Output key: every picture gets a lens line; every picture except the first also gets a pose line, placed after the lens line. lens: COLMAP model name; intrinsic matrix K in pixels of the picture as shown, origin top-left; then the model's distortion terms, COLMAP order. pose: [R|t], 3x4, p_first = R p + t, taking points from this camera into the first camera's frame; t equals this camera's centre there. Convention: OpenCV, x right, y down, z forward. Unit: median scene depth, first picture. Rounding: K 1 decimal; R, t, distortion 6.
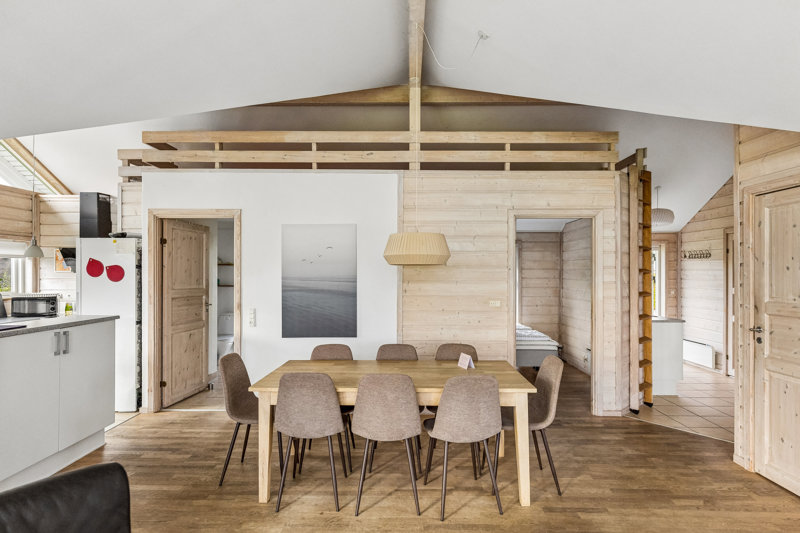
lens RADIAL K [[448.2, 0, 399.1], [0, 448.2, 270.1], [0, 0, 1]] dist [0.000839, 0.001821]
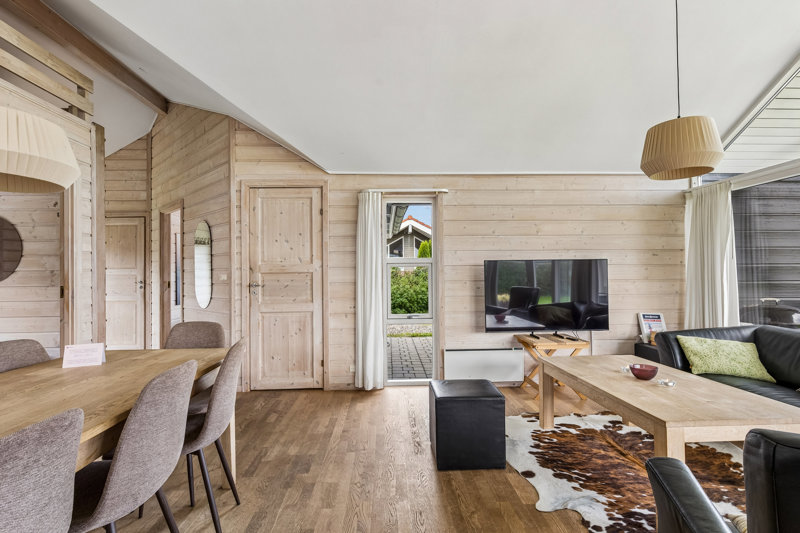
lens RADIAL K [[418.1, 0, 402.3], [0, 418.1, 262.4], [0, 0, 1]] dist [-0.001517, 0.000050]
pose [[-0.059510, 0.009349, 0.998184, -0.487506], [0.001091, 0.999956, -0.009300, 0.071796], [-0.998227, 0.000535, -0.059517, 0.593335]]
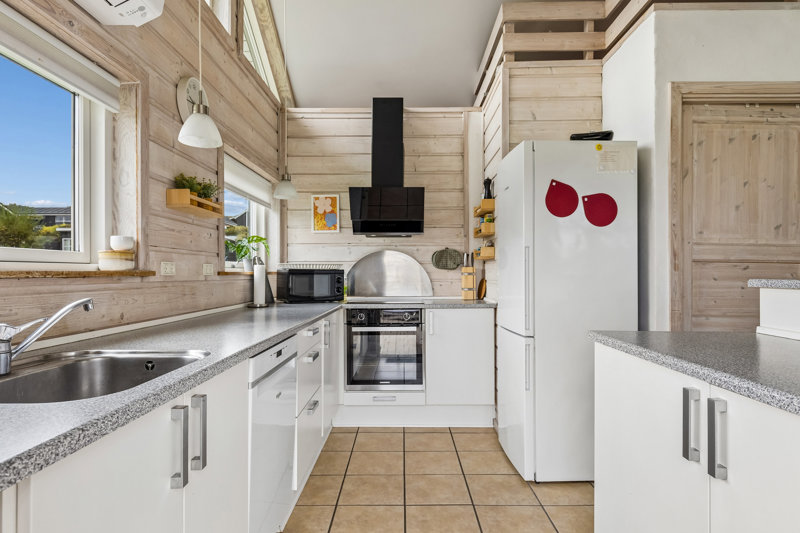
lens RADIAL K [[448.2, 0, 398.2], [0, 448.2, 273.7], [0, 0, 1]] dist [0.000839, 0.001821]
pose [[0.999910, -0.001922, 0.013274, -1.210657], [0.001759, 0.999923, 0.012297, 0.102330], [-0.013296, -0.012272, 0.999836, 0.681170]]
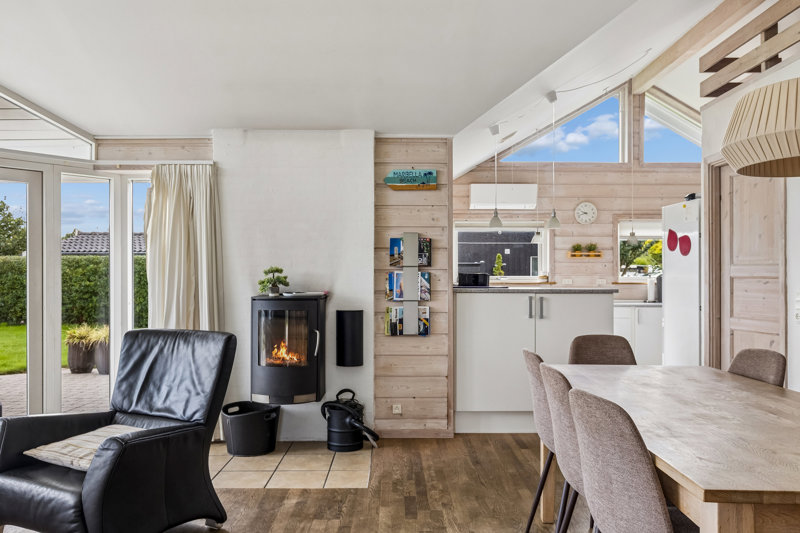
lens RADIAL K [[616.7, 0, 400.9], [0, 616.7, 268.5], [0, 0, 1]] dist [-0.015088, 0.005177]
pose [[0.051033, -0.017776, -0.998539, 0.658152], [0.006811, 0.999825, -0.017451, 0.090050], [0.998674, -0.005910, 0.051145, 0.583553]]
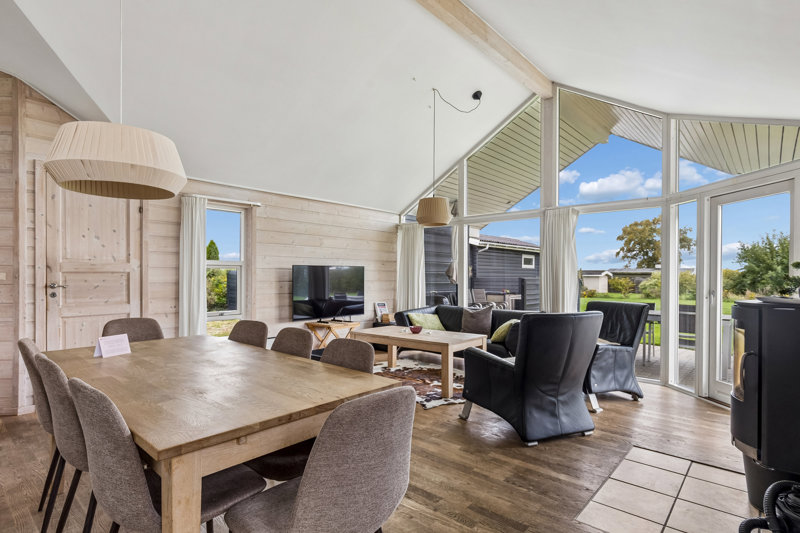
lens RADIAL K [[425.7, 0, 416.5], [0, 425.7, 276.8], [0, 0, 1]] dist [0.000849, -0.000064]
pose [[-0.783988, -0.014163, 0.620614, -0.619952], [-0.014710, 0.999883, 0.004236, 0.085666], [-0.620601, -0.005808, -0.784105, 1.229446]]
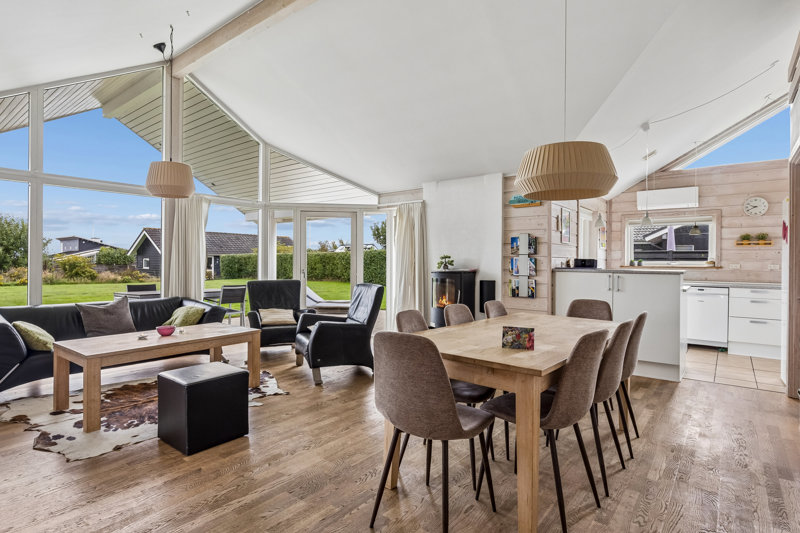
lens RADIAL K [[425.7, 0, 394.6], [0, 425.7, 257.9], [0, 0, 1]] dist [0.000849, -0.000064]
pose [[-0.608218, -0.012799, -0.793666, 0.782603], [-0.002992, 0.999900, -0.013832, 0.096788], [0.793764, -0.006038, -0.608196, 1.244171]]
